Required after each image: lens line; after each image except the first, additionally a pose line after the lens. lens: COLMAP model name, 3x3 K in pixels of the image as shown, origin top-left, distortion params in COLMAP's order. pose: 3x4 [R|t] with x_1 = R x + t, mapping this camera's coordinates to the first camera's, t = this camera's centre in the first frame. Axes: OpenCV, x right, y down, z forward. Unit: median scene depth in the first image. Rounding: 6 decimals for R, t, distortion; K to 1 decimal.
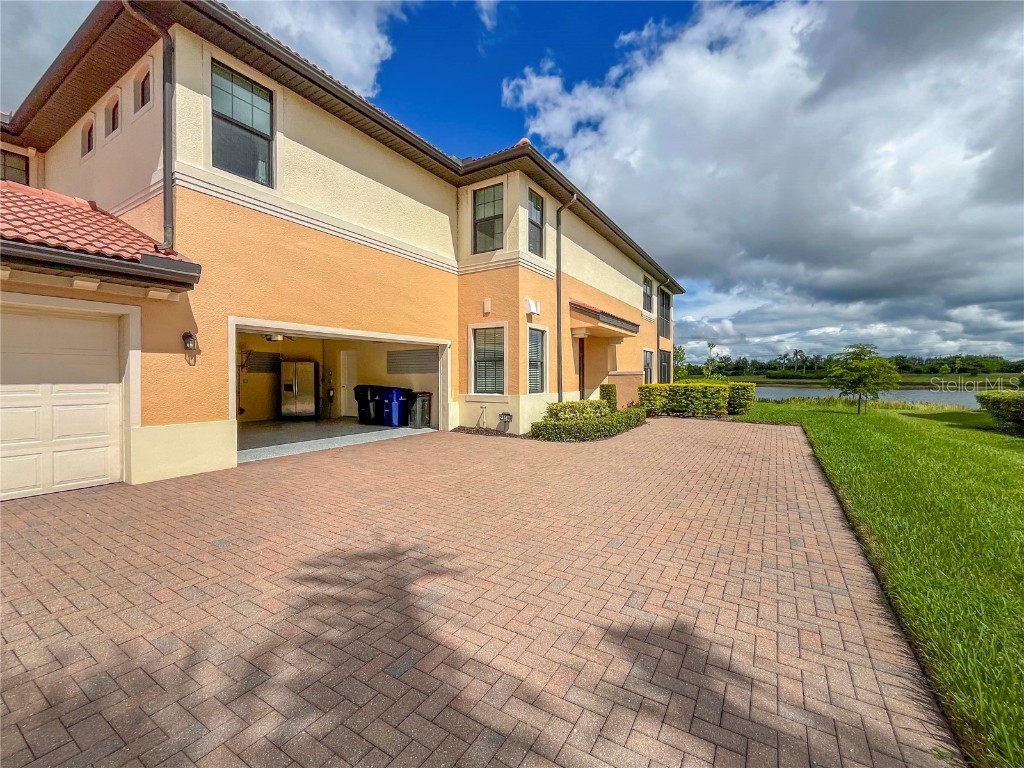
lens RADIAL K [[424.6, 0, 507.2], [0, 424.6, 357.1], [0, 0, 1]] dist [-0.001479, -0.000008]
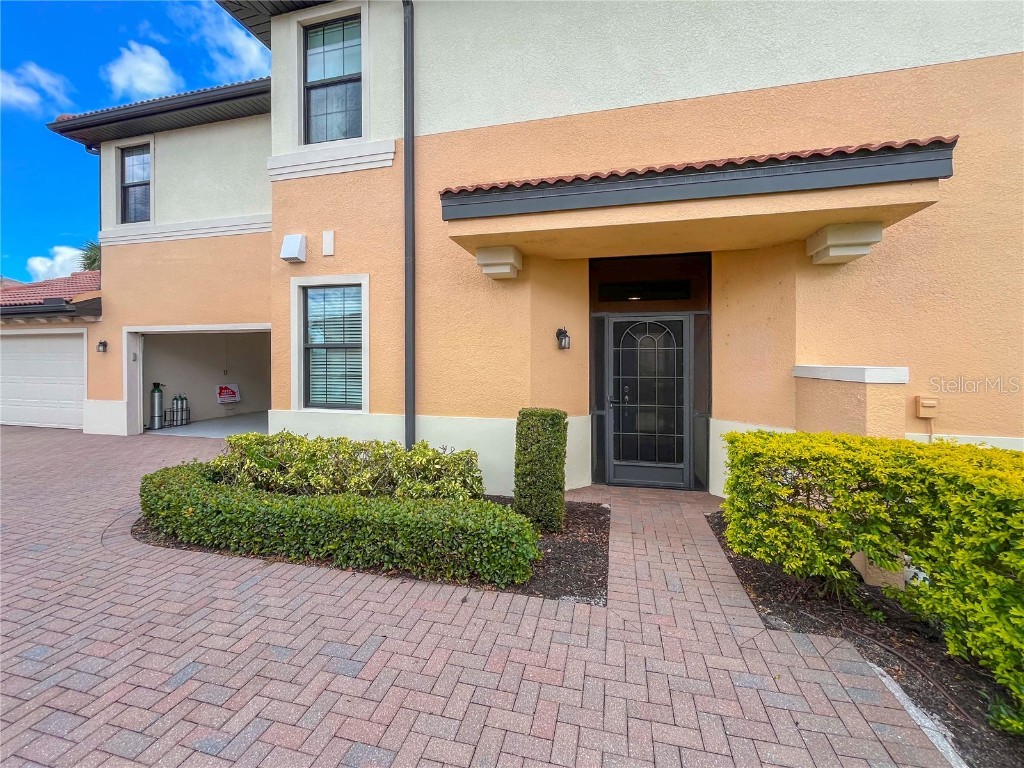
lens RADIAL K [[424.6, 0, 507.2], [0, 424.6, 357.1], [0, 0, 1]] dist [-0.001479, -0.000008]
pose [[0.296440, -0.012291, -0.954972, 0.979033], [0.034148, 0.999414, -0.002263, 0.044955], [0.954441, -0.031939, 0.296686, 1.663345]]
